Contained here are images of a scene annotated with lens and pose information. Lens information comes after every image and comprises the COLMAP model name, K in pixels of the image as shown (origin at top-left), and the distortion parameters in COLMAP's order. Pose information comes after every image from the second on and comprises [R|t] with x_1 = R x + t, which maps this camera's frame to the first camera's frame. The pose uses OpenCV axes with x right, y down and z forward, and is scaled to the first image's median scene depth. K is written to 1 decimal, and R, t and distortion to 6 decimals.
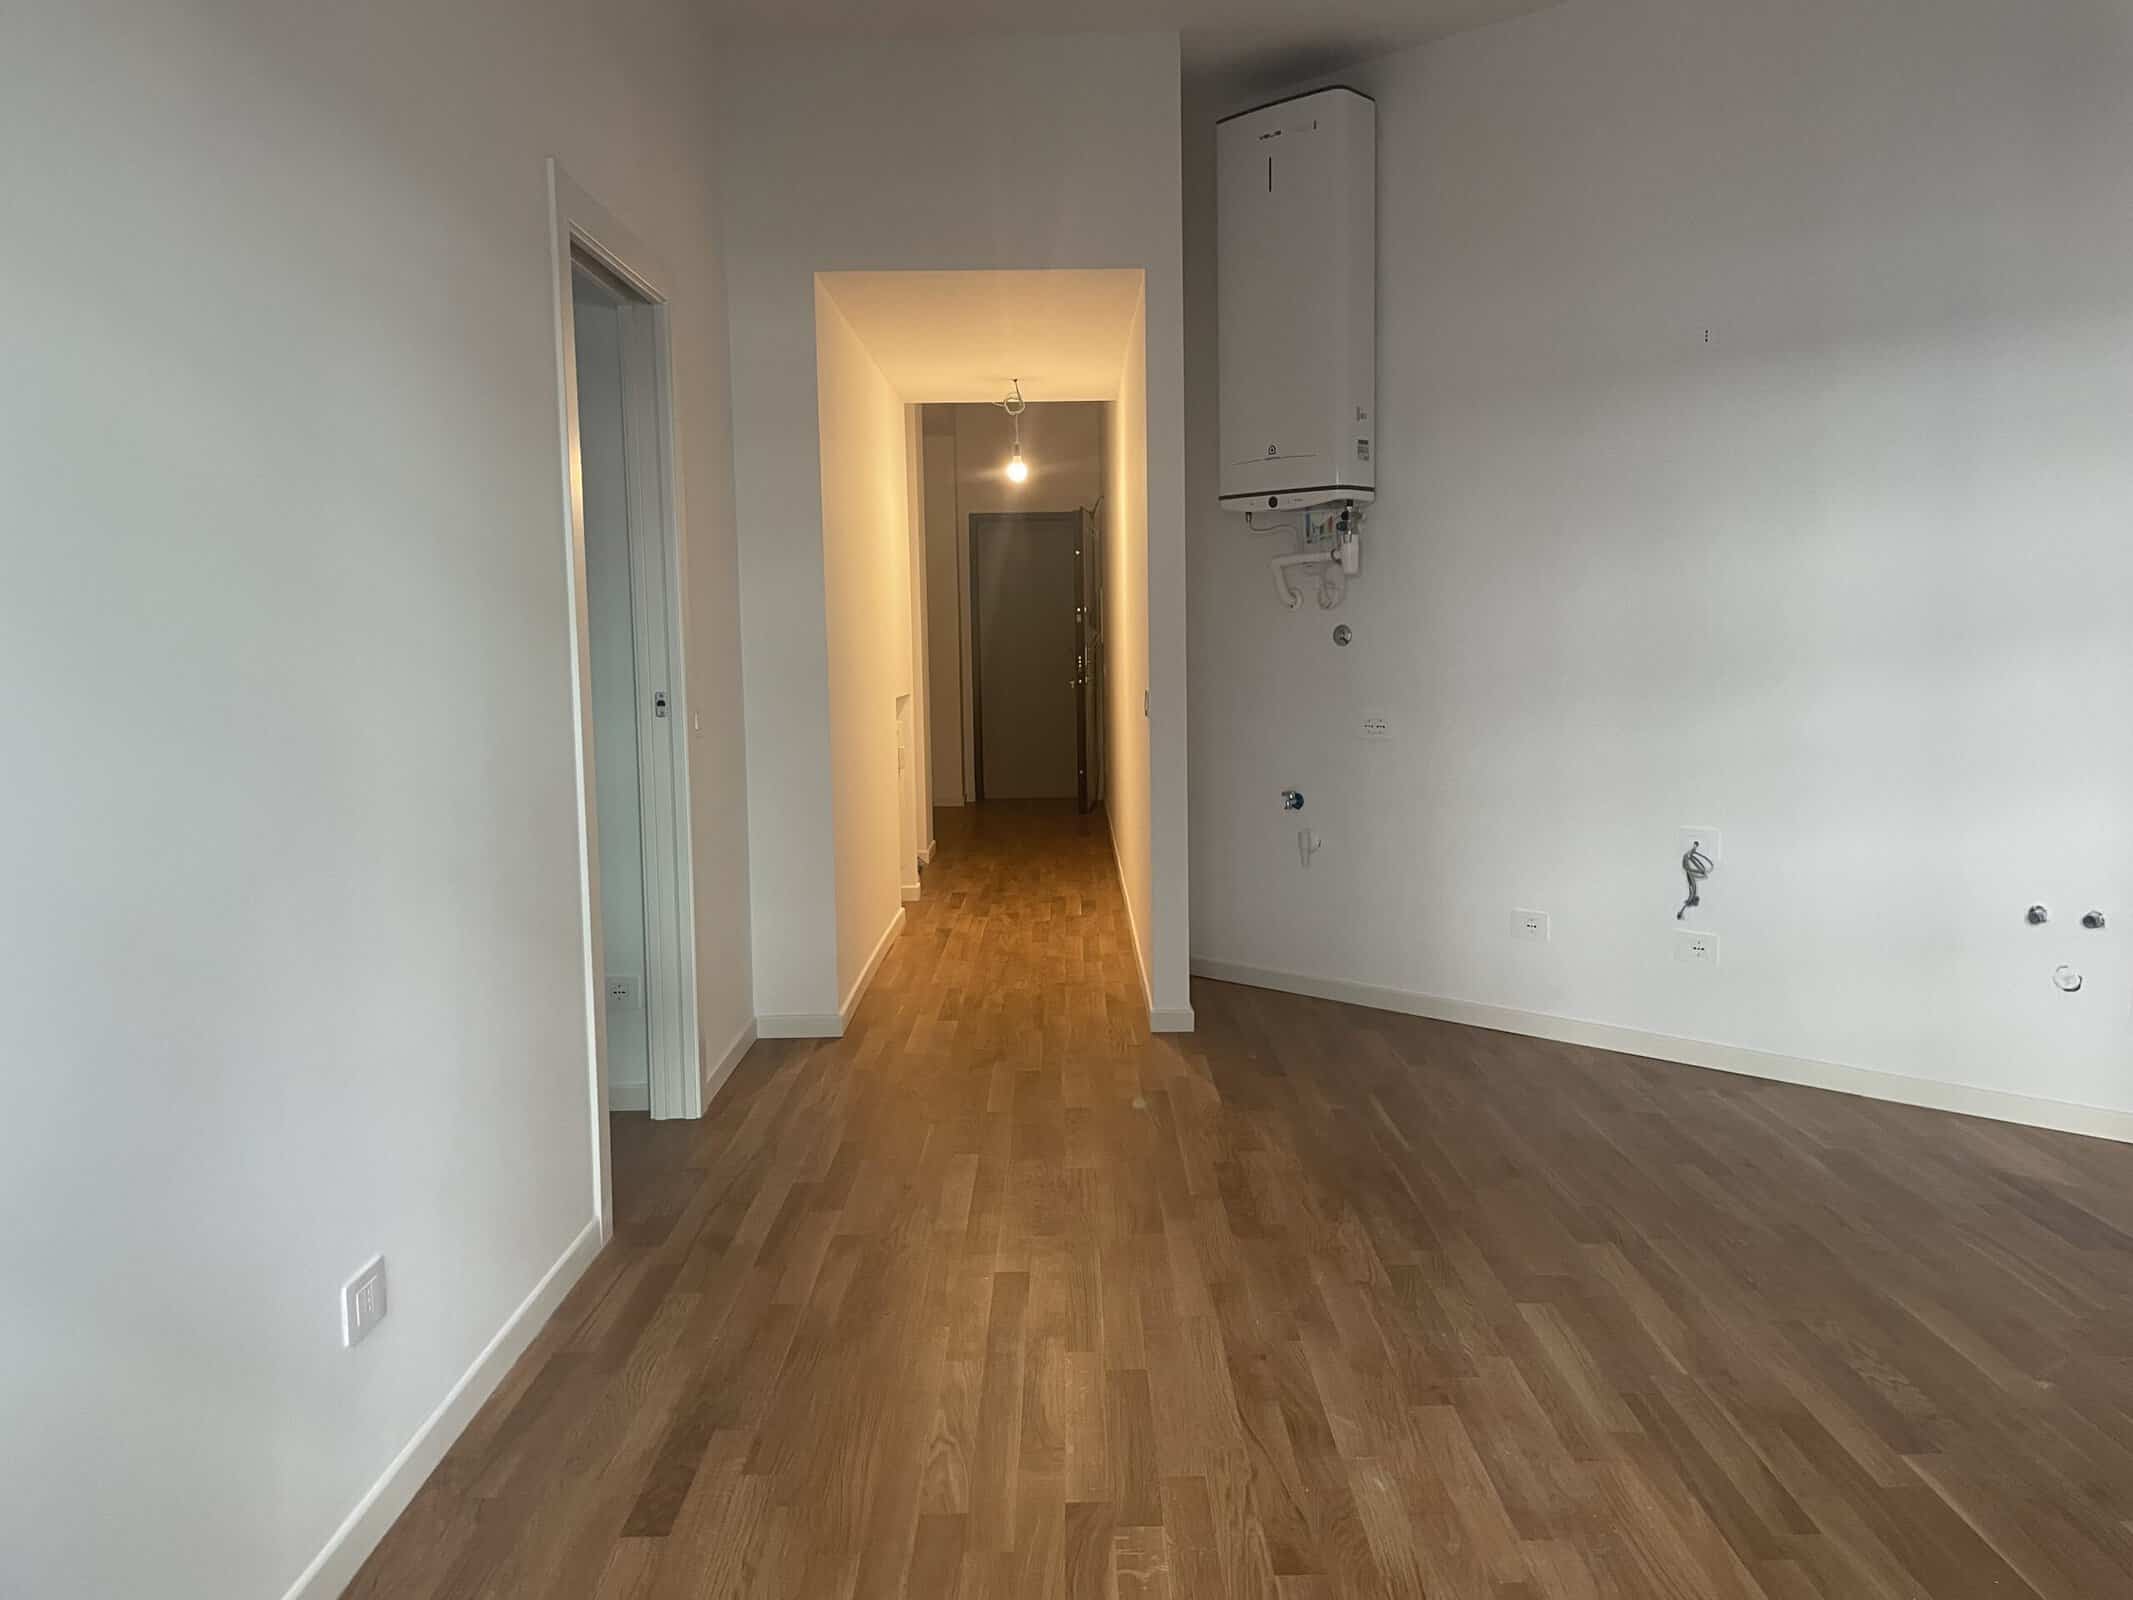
lens RADIAL K [[1618.1, 0, 1076.9], [0, 1618.1, 780.1], [0, 0, 1]] dist [0.089500, -0.127584]
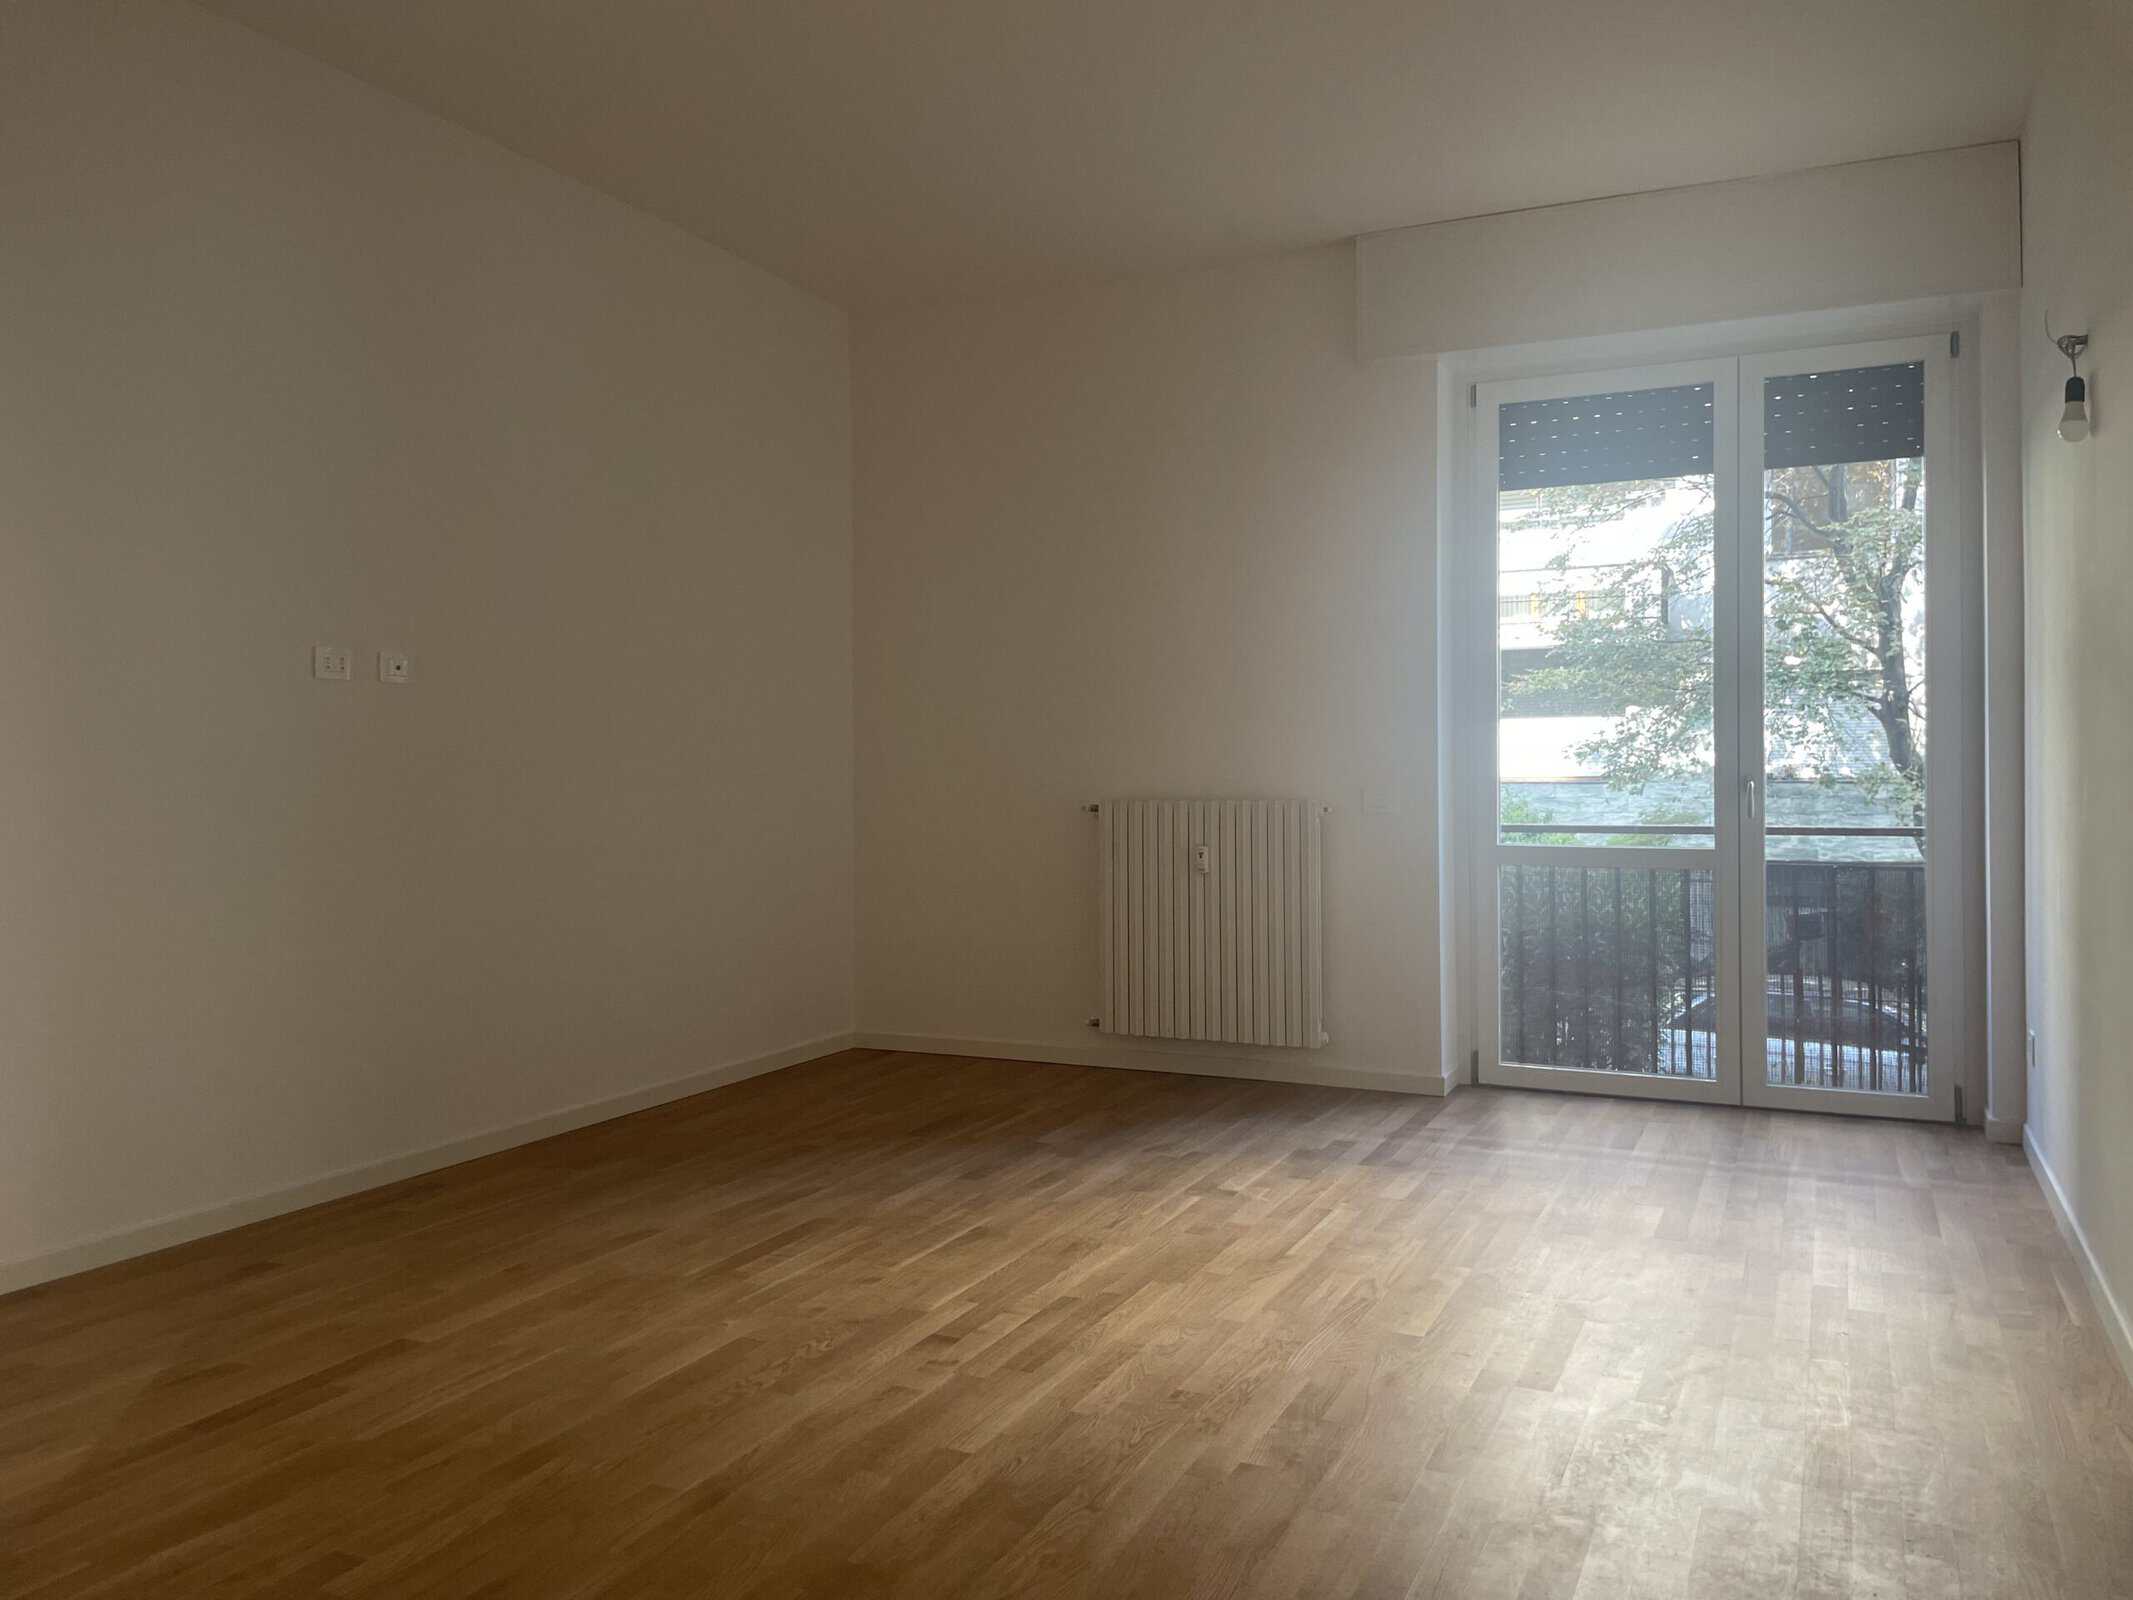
lens RADIAL K [[1618.1, 0, 1076.9], [0, 1618.1, 780.1], [0, 0, 1]] dist [0.089500, -0.127584]
pose [[-0.903809, 0.020454, 0.427447, -0.149161], [0.060251, 0.994990, 0.079785, -0.098570], [-0.423673, 0.097865, -0.900513, 1.491043]]
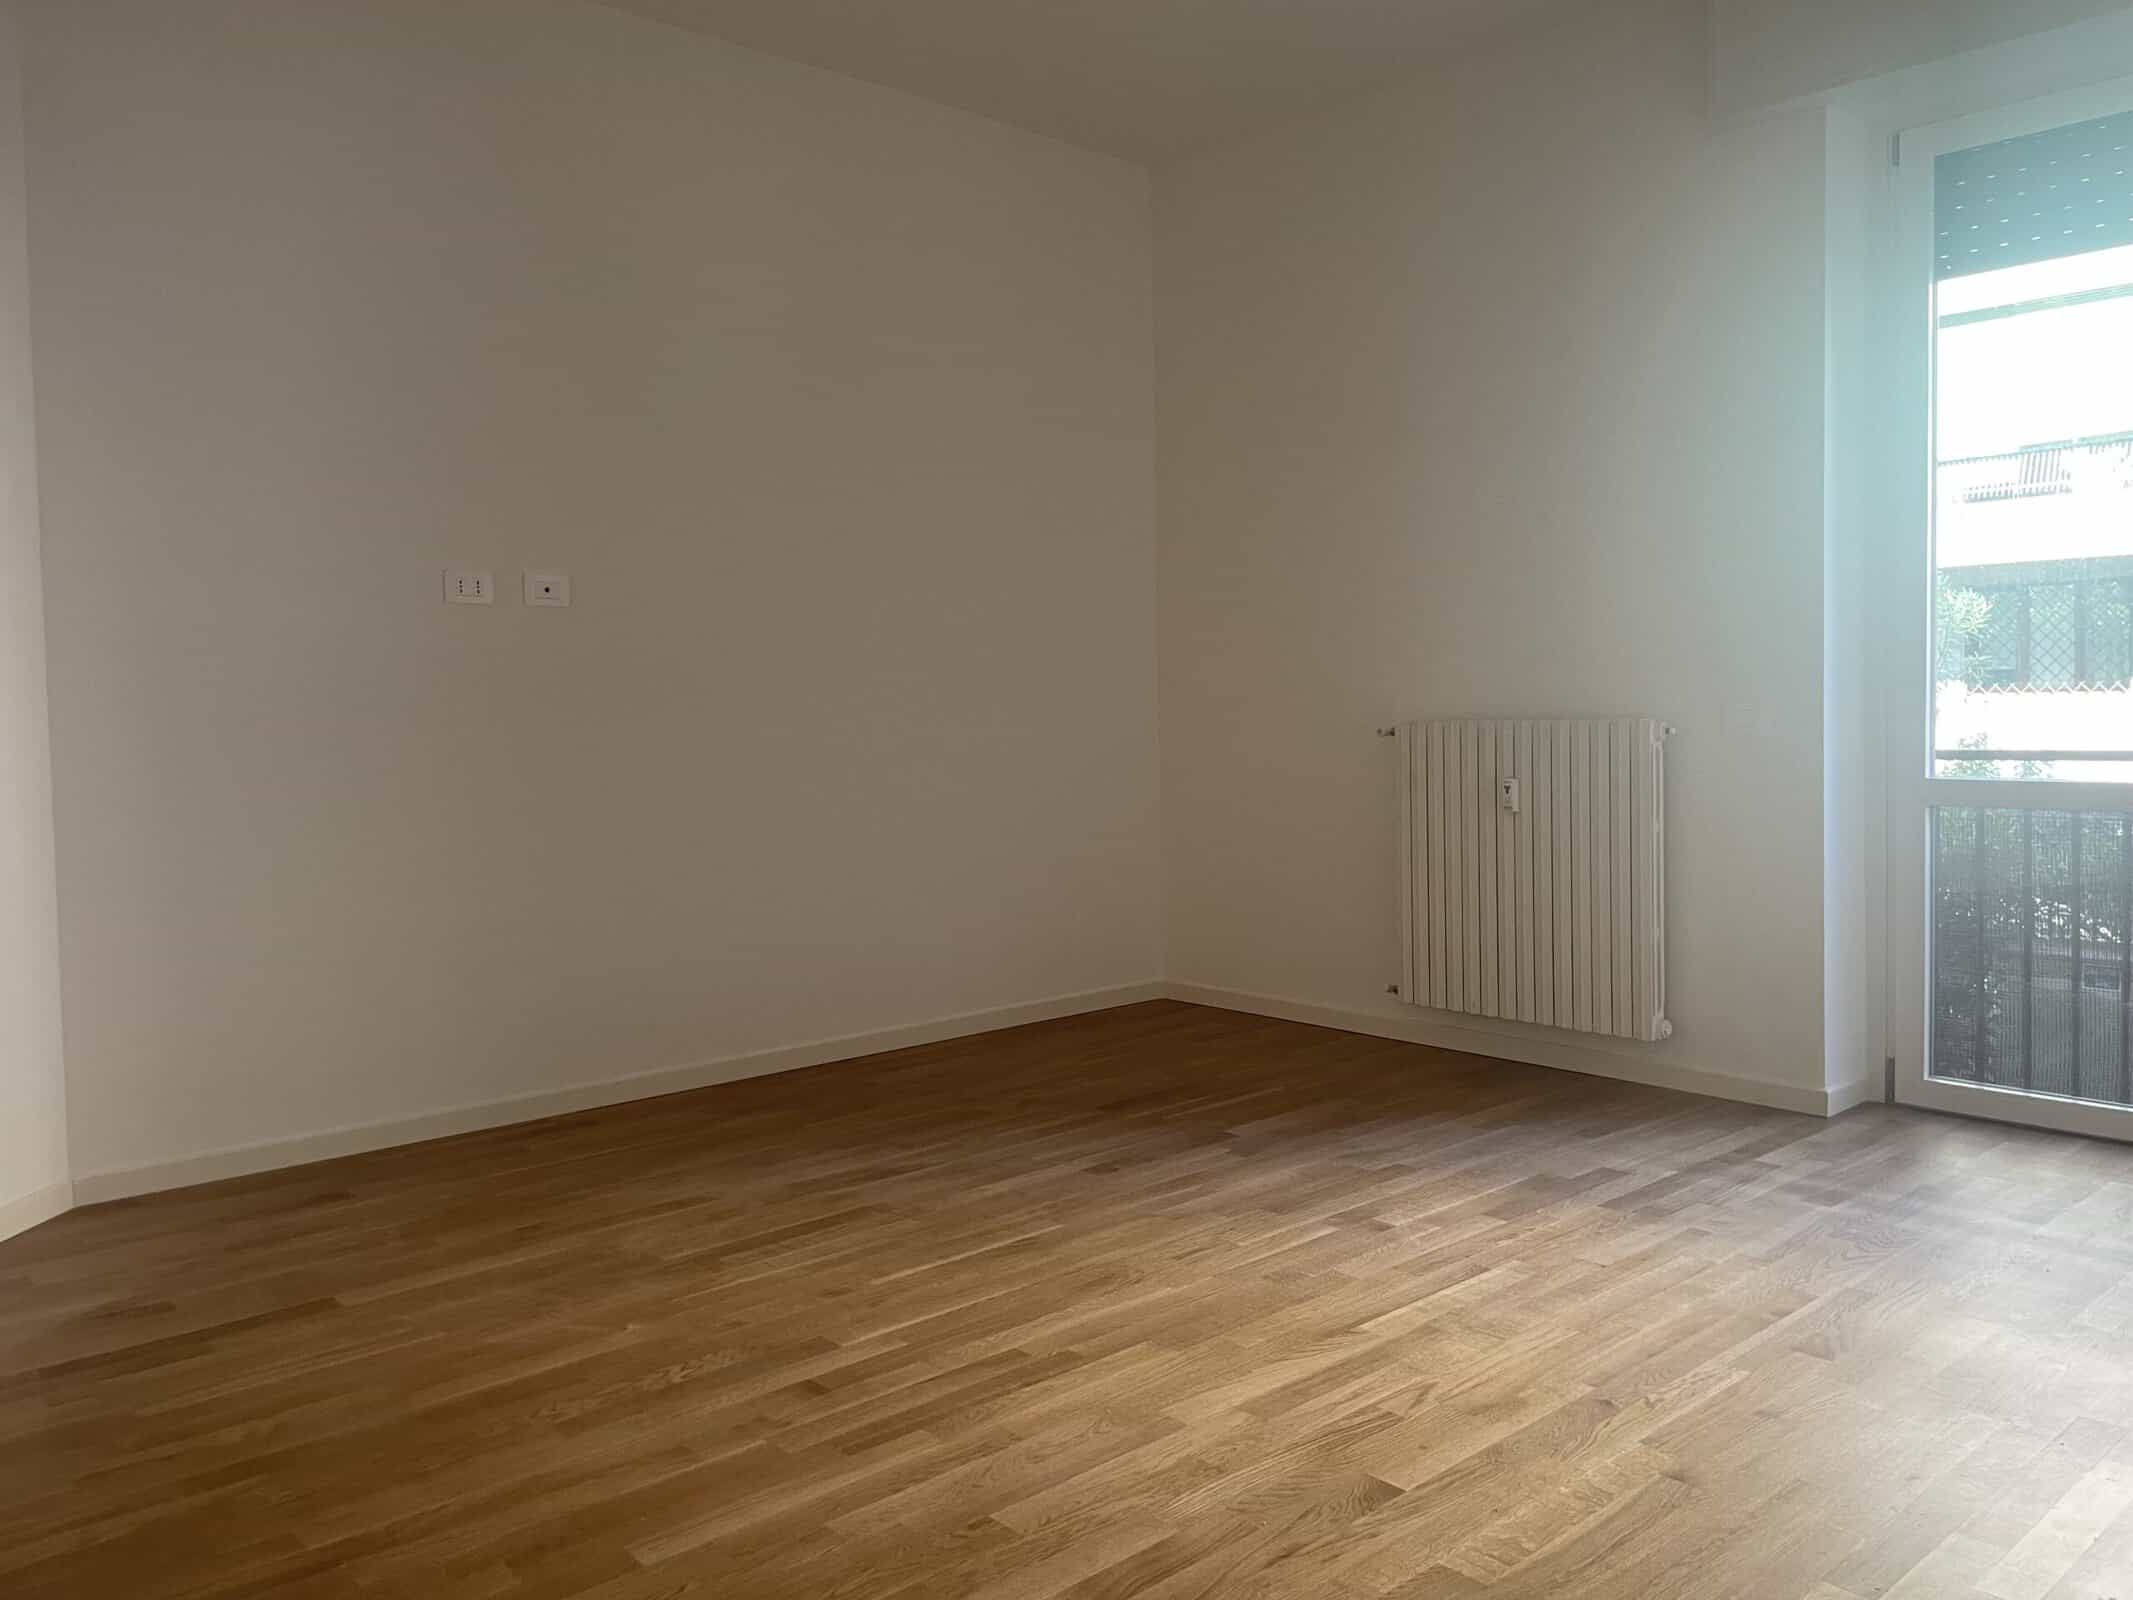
lens RADIAL K [[1618.1, 0, 1076.9], [0, 1618.1, 780.1], [0, 0, 1]] dist [0.089500, -0.127584]
pose [[-0.659170, -0.004065, 0.751983, -0.319765], [0.099064, 0.990801, 0.092193, -0.047918], [-0.745441, 0.135266, -0.652703, 1.086076]]
